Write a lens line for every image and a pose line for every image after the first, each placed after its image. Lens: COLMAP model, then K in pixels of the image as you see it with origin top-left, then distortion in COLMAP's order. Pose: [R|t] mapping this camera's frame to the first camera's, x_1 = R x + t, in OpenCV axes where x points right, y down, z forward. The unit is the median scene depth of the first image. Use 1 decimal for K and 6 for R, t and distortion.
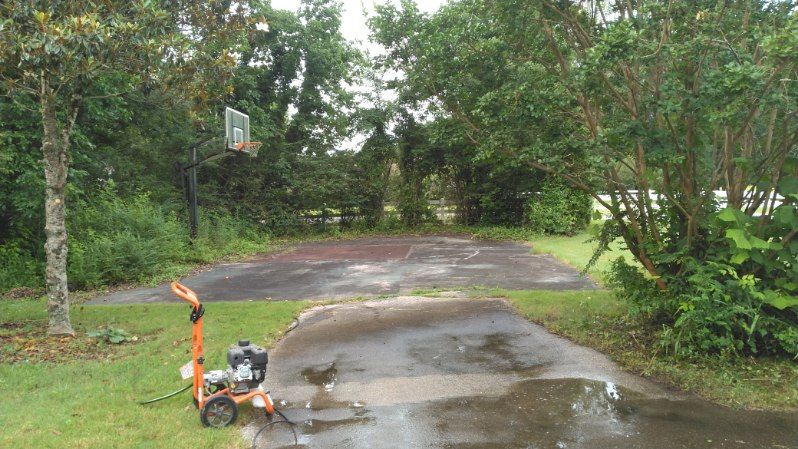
lens RADIAL K [[620.0, 0, 399.0], [0, 620.0, 224.5], [0, 0, 1]] dist [-0.032448, -0.001965]
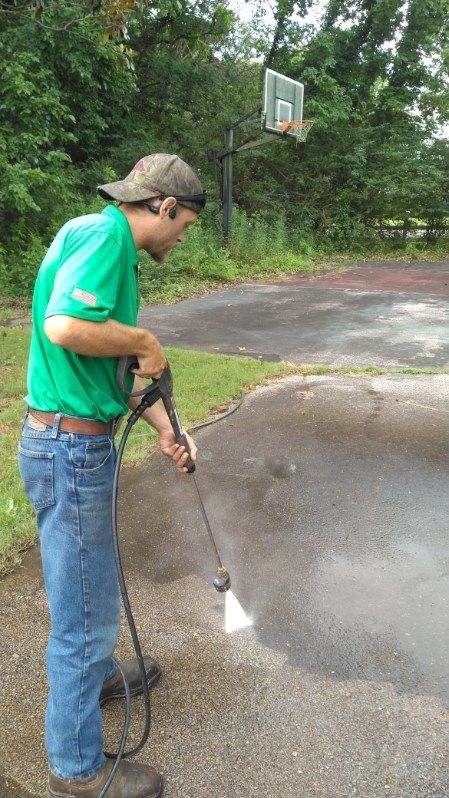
lens RADIAL K [[620.0, 0, 224.5], [0, 620.0, 399.0], [0, 0, 1]] dist [-0.032448, -0.001965]
pose [[0.898392, 0.157462, -0.409998, 0.028308], [-0.046497, 0.962374, 0.267719, -0.003716], [0.436727, -0.221453, 0.871911, 0.187040]]
